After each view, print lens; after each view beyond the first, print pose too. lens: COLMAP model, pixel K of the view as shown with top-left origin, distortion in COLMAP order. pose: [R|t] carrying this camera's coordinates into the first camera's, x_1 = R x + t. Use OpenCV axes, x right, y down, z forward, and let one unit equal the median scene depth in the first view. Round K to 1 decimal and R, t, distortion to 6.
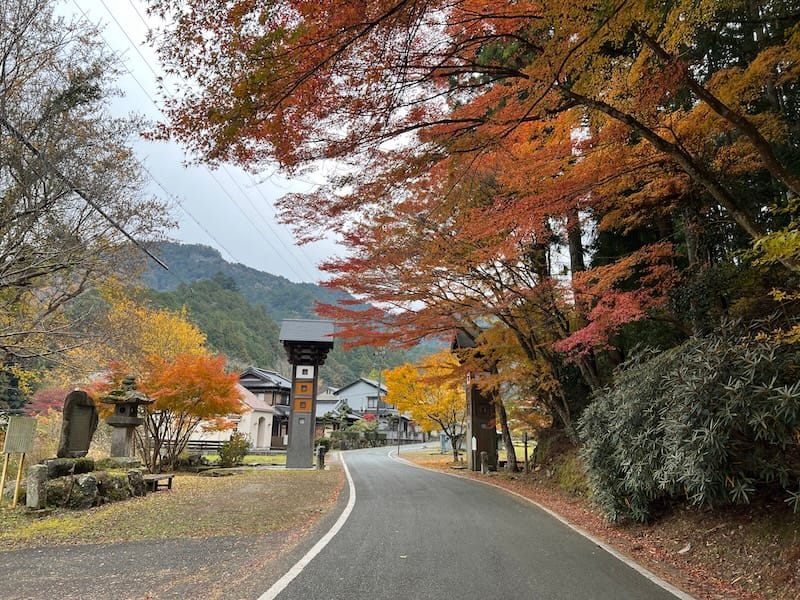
lens RADIAL K [[613.6, 0, 400.0], [0, 613.6, 300.0], [0, 0, 1]] dist [0.028919, -0.003386]
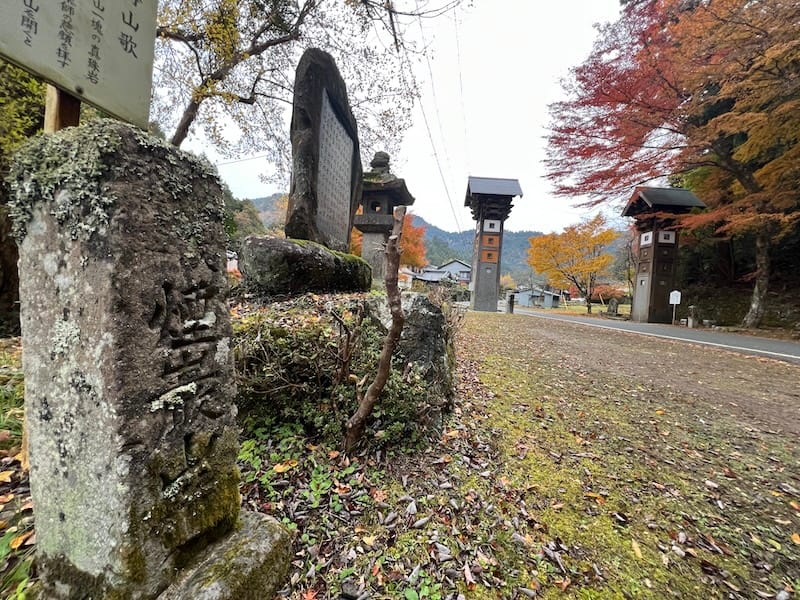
lens RADIAL K [[318.5, 0, 400.0], [0, 318.5, 300.0], [0, 0, 1]] dist [-0.000024, -0.000002]
pose [[0.988366, 0.029532, -0.149198, -0.227412], [0.004399, 0.975008, 0.222127, 0.119655], [0.152029, -0.220199, 0.963535, 0.408332]]
